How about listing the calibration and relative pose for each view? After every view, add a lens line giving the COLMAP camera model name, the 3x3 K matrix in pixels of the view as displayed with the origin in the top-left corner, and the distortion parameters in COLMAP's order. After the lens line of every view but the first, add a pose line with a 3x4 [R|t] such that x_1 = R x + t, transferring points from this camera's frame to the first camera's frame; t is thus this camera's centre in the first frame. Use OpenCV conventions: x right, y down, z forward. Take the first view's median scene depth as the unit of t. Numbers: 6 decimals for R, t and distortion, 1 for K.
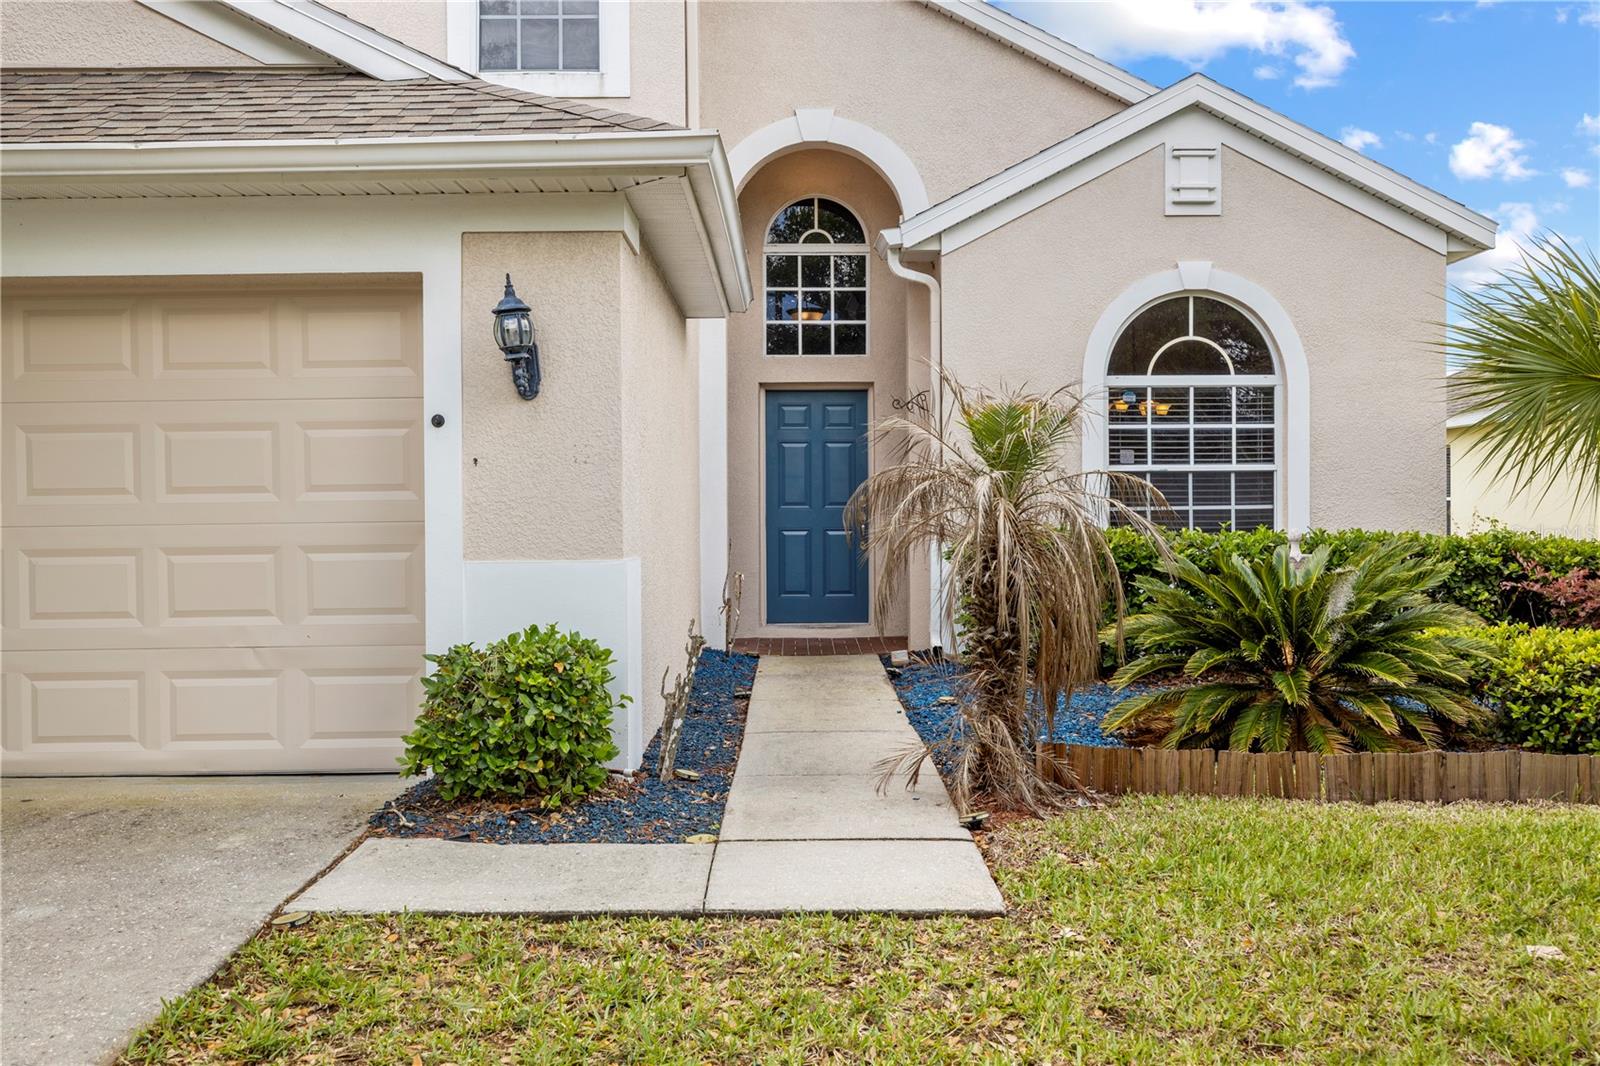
lens RADIAL K [[1552.5, 0, 800.0], [0, 1552.5, 533.0], [0, 0, 1]] dist [0.003184, 0.002467]
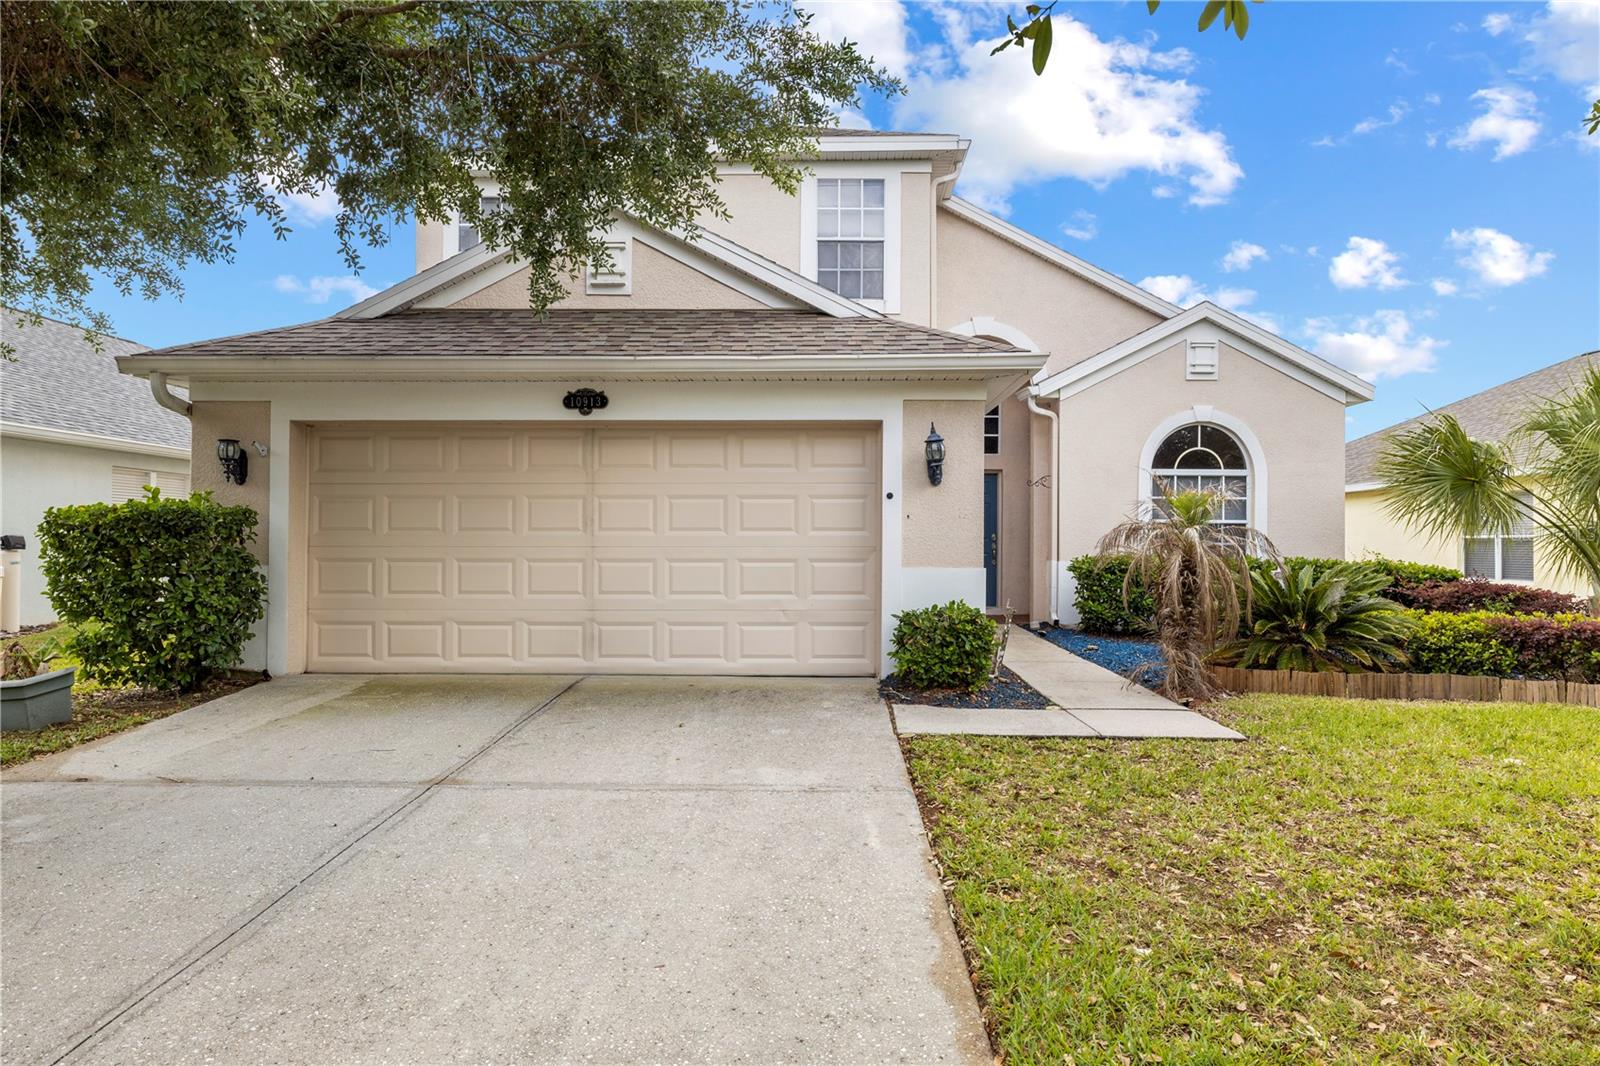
lens RADIAL K [[987.1, 0, 800.0], [0, 987.1, 533.0], [0, 0, 1]] dist [-0.001445, -0.000527]
pose [[0.999637, 0.013558, -0.023291, -0.179753], [-0.014041, 0.999686, -0.020734, 0.001176], [0.023003, 0.021054, 0.999514, -0.139752]]
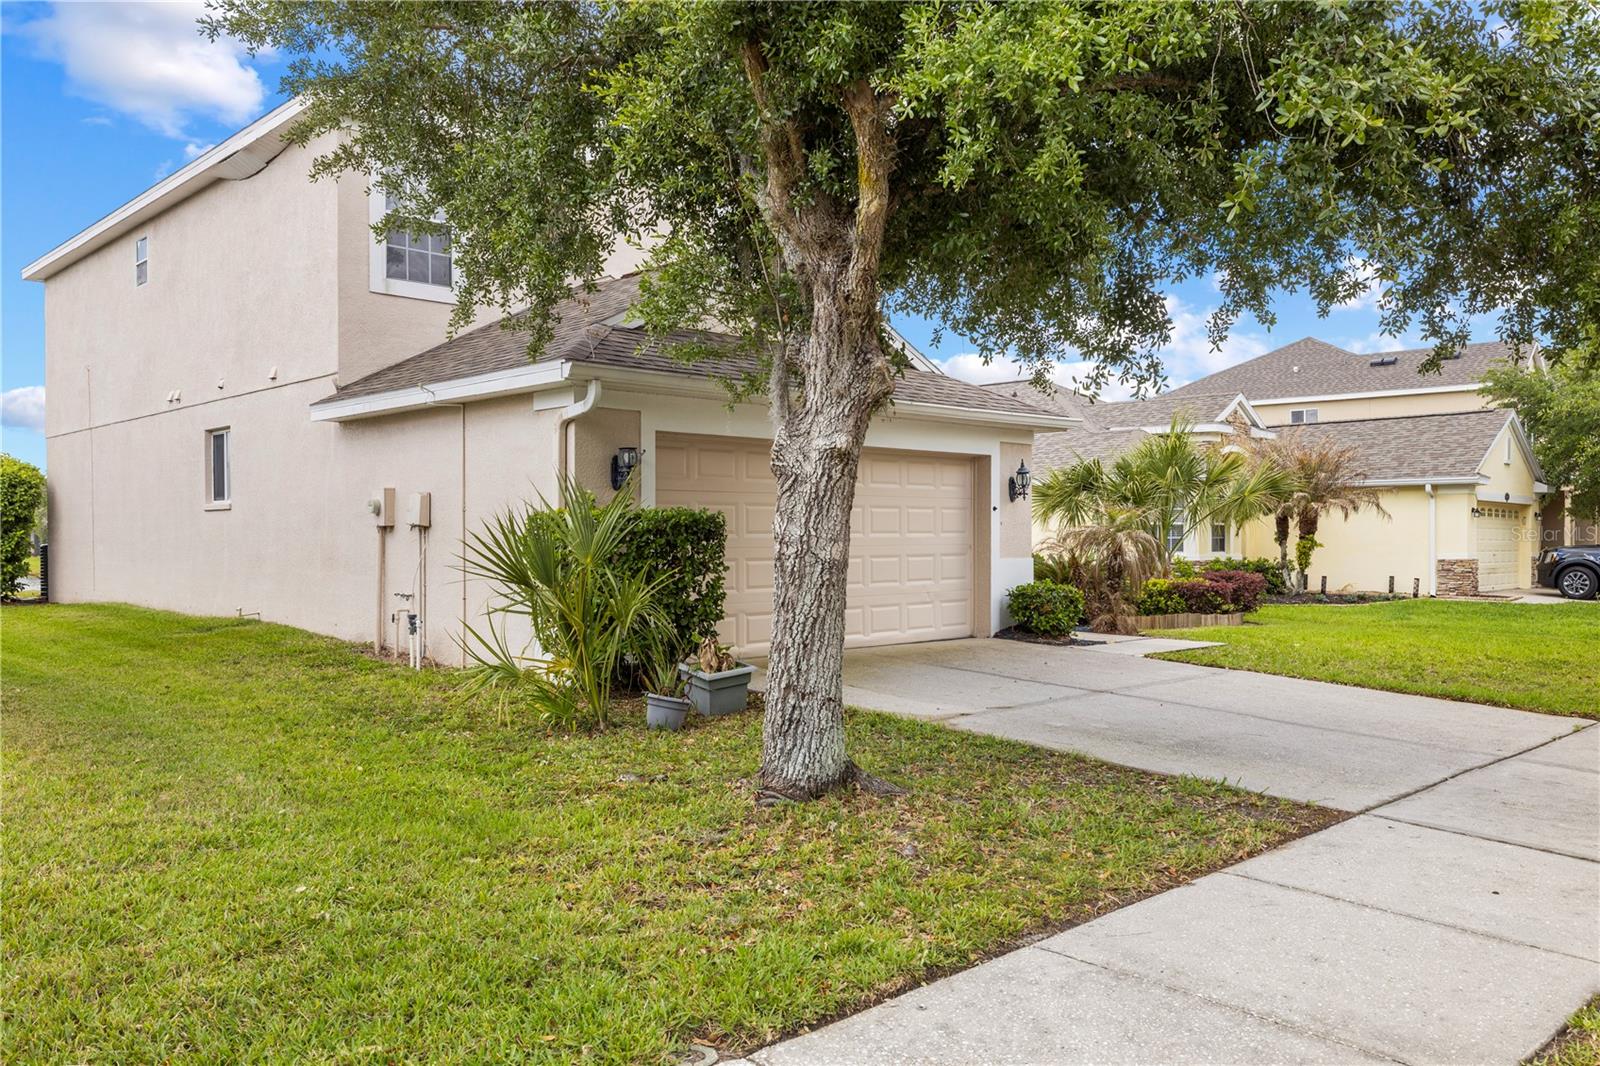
lens RADIAL K [[1208.8, 0, 800.0], [0, 1208.8, 533.0], [0, 0, 1]] dist [-0.000334, -0.000053]
pose [[0.719365, 0.011332, 0.694540, -1.136664], [0.003599, 0.999793, -0.020040, 0.008057], [-0.694623, 0.016916, 0.719175, -0.185004]]
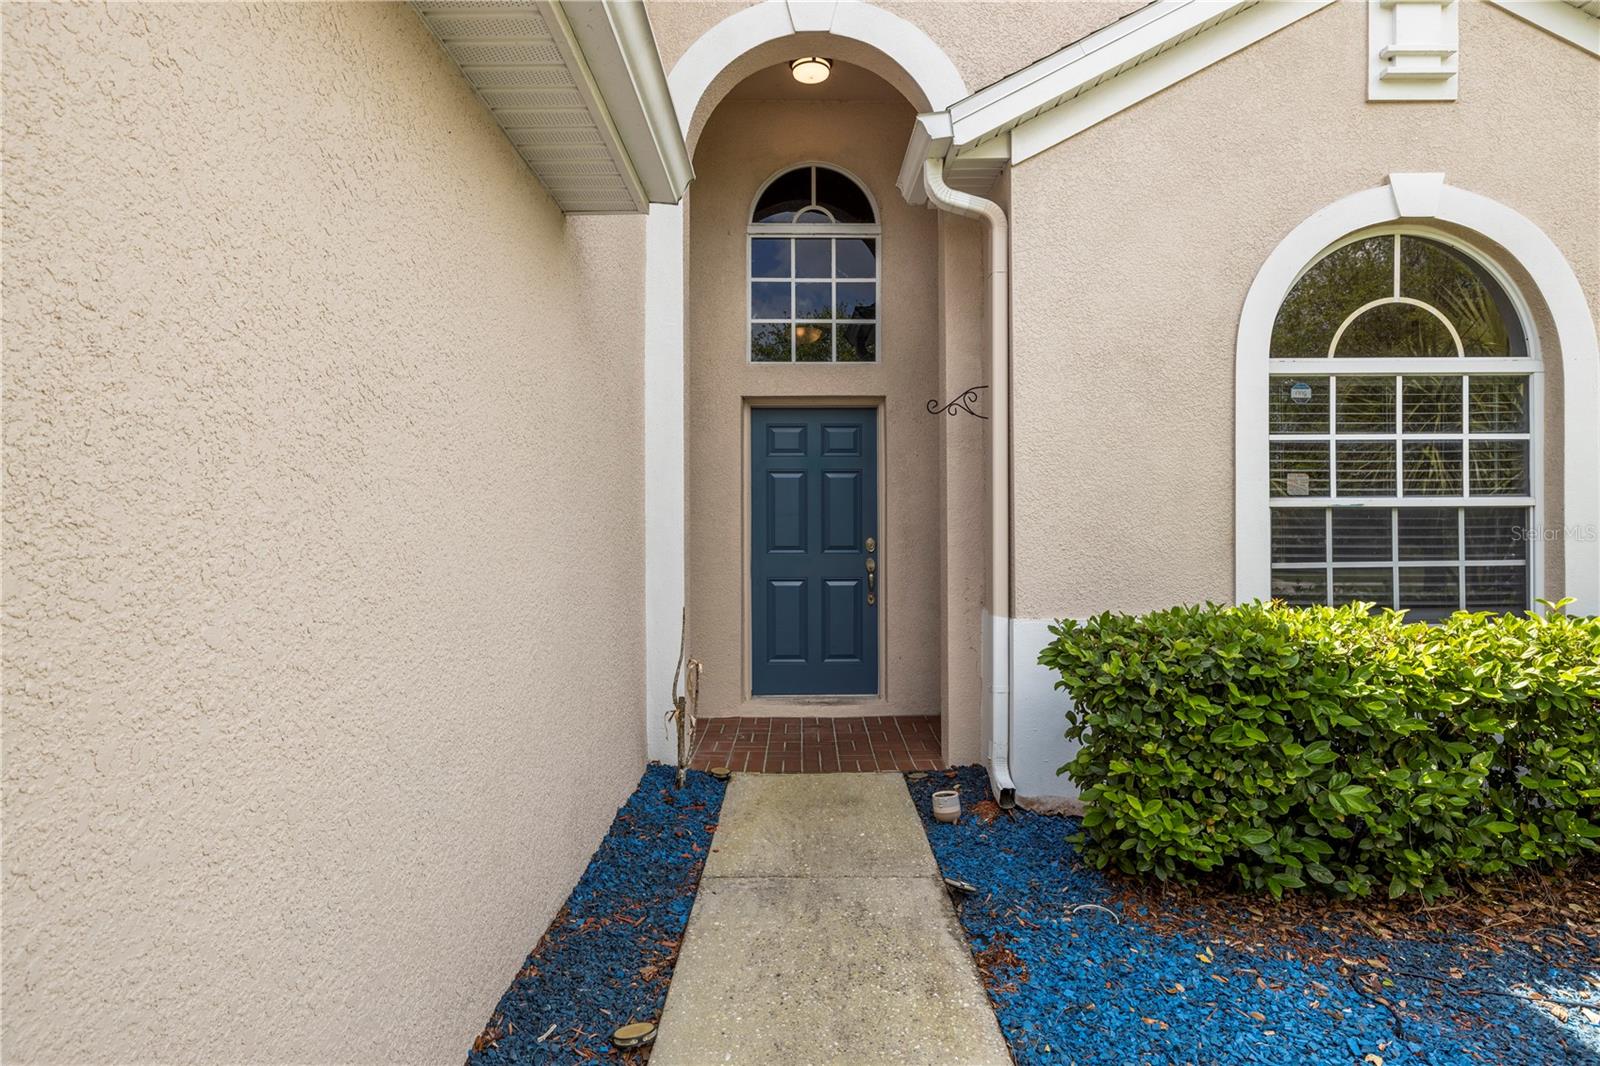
lens RADIAL K [[852.7, 0, 800.0], [0, 852.7, 533.0], [0, 0, 1]] dist [0.000951, 0.000470]
pose [[0.999978, 0.000593, -0.006544, 0.007485], [-0.000668, 0.999934, -0.011445, -0.025327], [0.006537, 0.011450, 0.999913, 0.654642]]
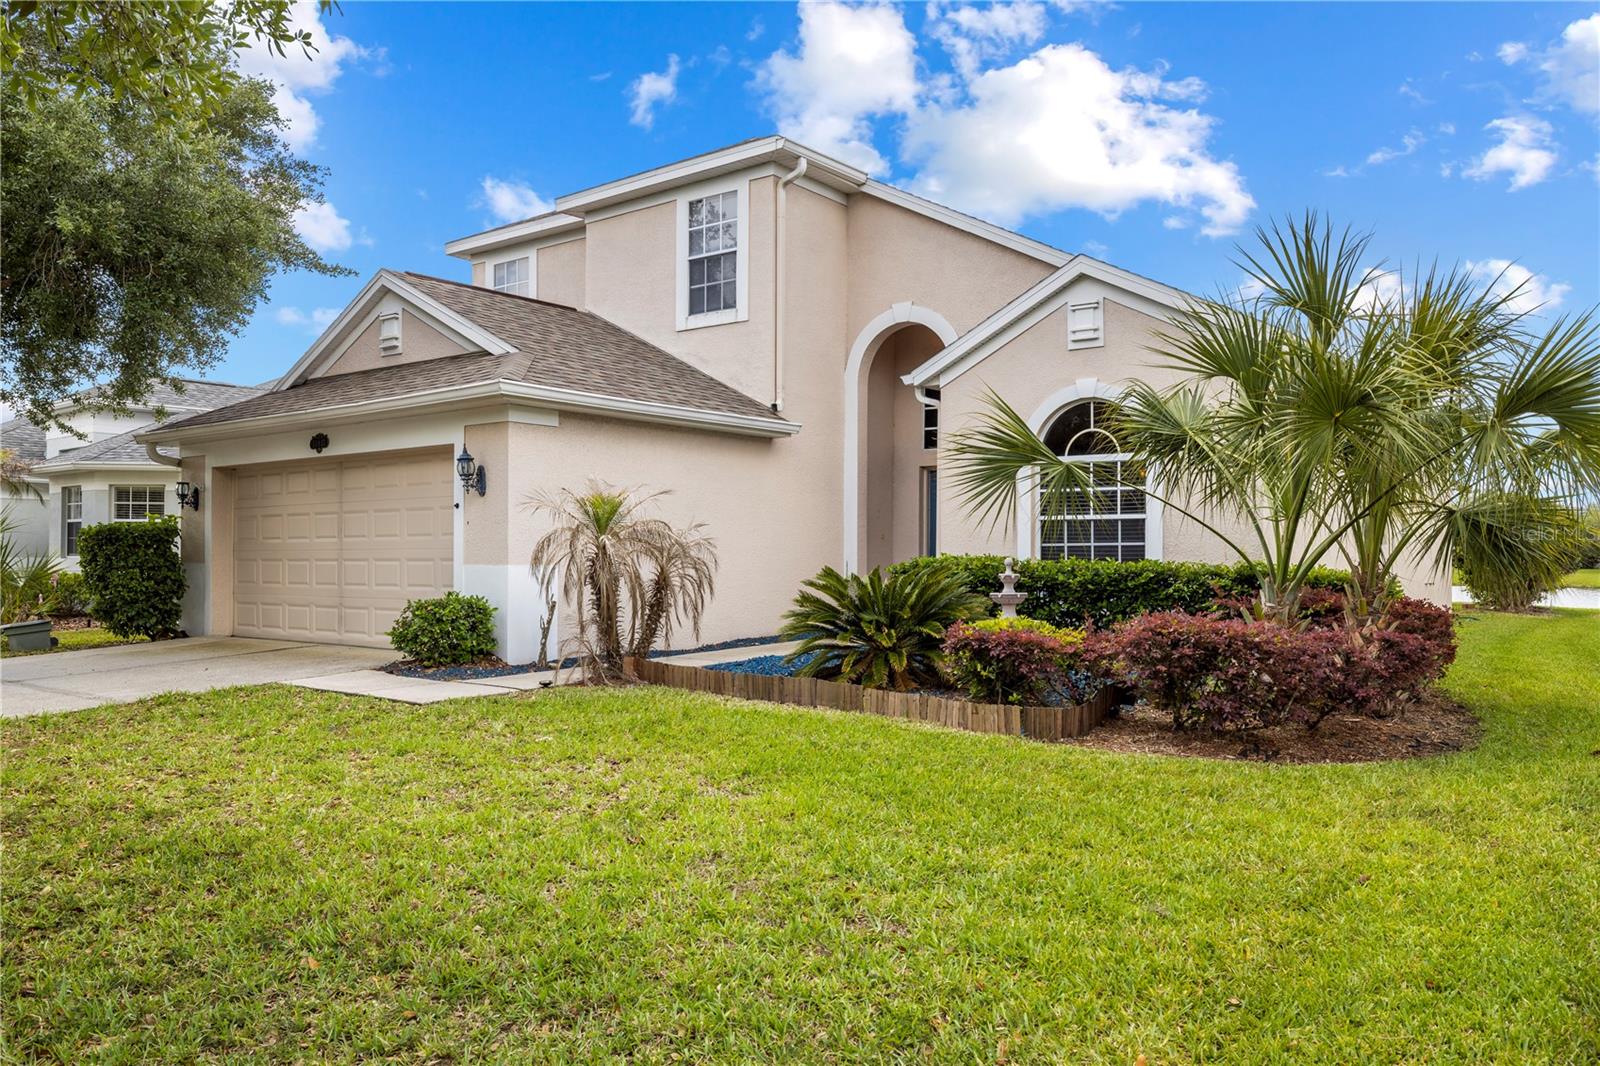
lens RADIAL K [[1175.6, 0, 800.0], [0, 1175.6, 533.0], [0, 0, 1]] dist [0.008757, 0.002213]
pose [[0.791885, -0.002069, -0.610666, 0.725207], [-0.013139, 0.999705, -0.020425, -0.000459], [0.610529, 0.024198, 0.791624, -0.057401]]
